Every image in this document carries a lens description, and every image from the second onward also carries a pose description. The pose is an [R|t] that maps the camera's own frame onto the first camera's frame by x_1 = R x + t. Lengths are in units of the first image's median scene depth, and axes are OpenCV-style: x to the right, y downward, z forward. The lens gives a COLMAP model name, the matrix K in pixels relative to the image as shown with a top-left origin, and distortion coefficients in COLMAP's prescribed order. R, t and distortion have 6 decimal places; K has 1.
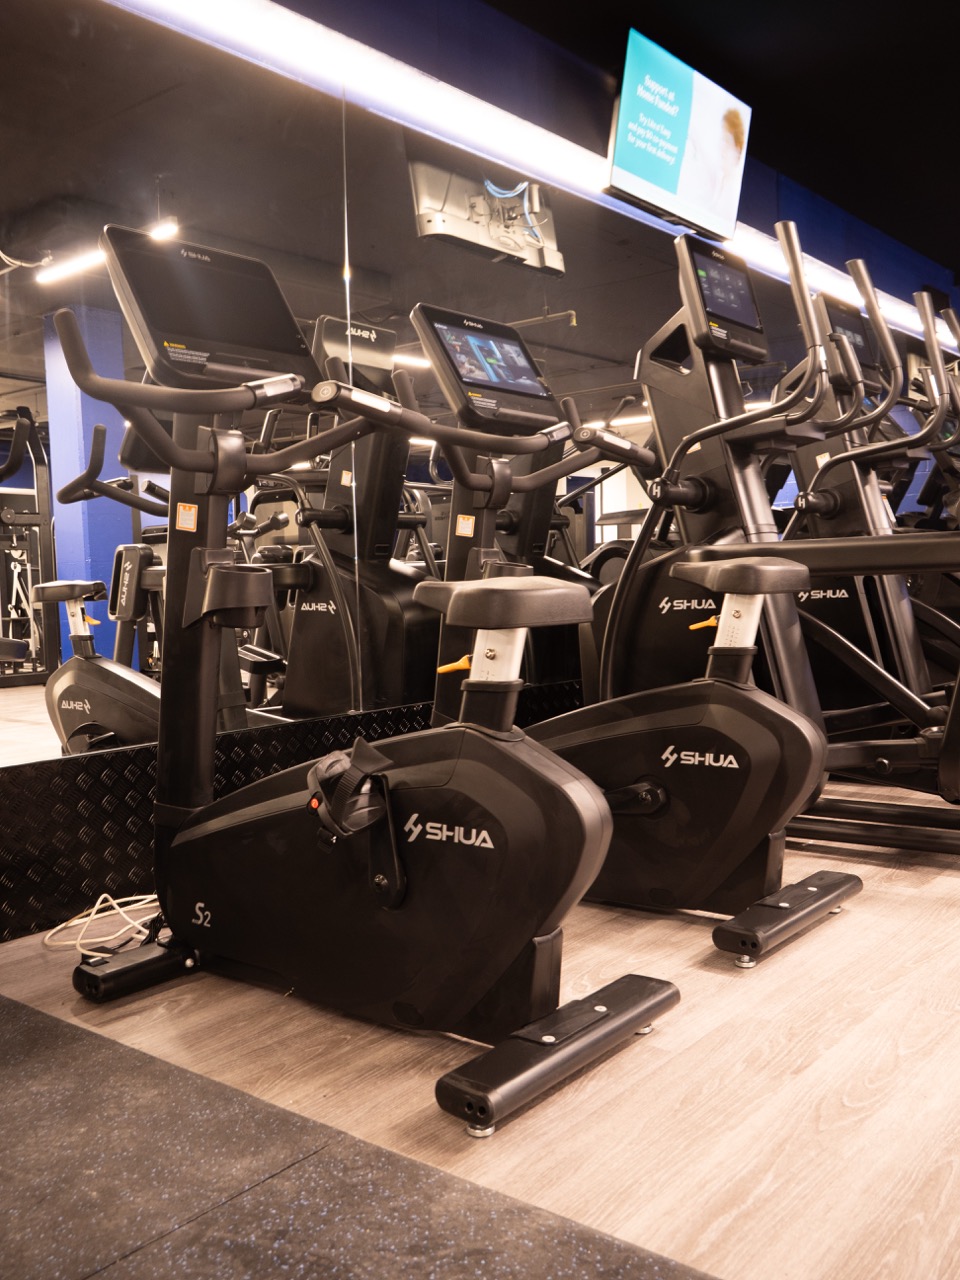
lens RADIAL K [[1161.5, 0, 480.0], [0, 1161.5, 640.0], [0, 0, 1]] dist [-0.004440, -0.002561]
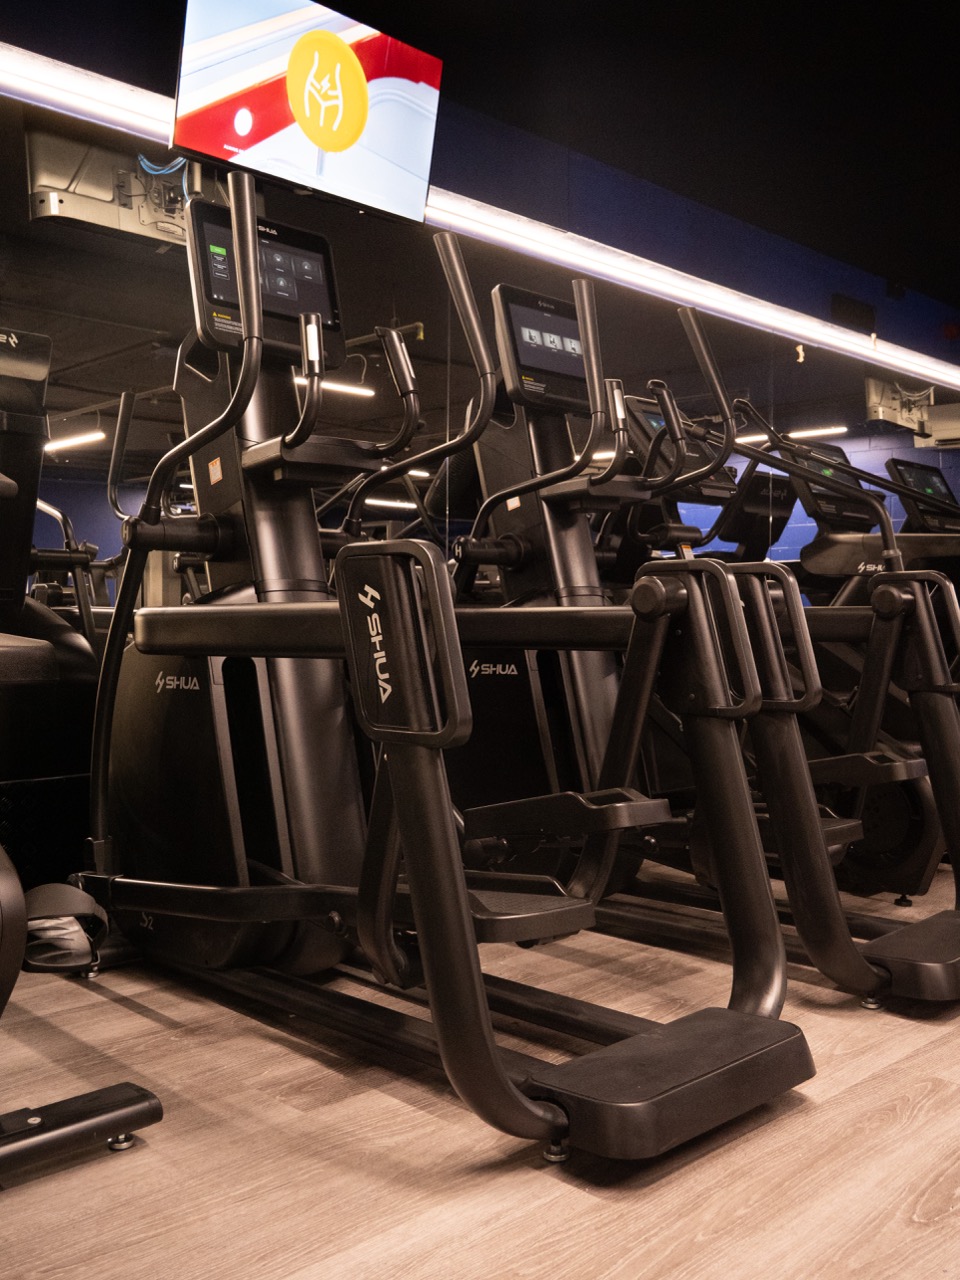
lens RADIAL K [[1208.7, 0, 480.0], [0, 1208.7, 640.0], [0, 0, 1]] dist [-0.006323, -0.006804]
pose [[0.993049, 0.033295, -0.112896, 0.364449], [-0.037129, 0.998797, -0.032026, -0.031772], [0.111694, 0.035995, 0.993091, 0.187891]]
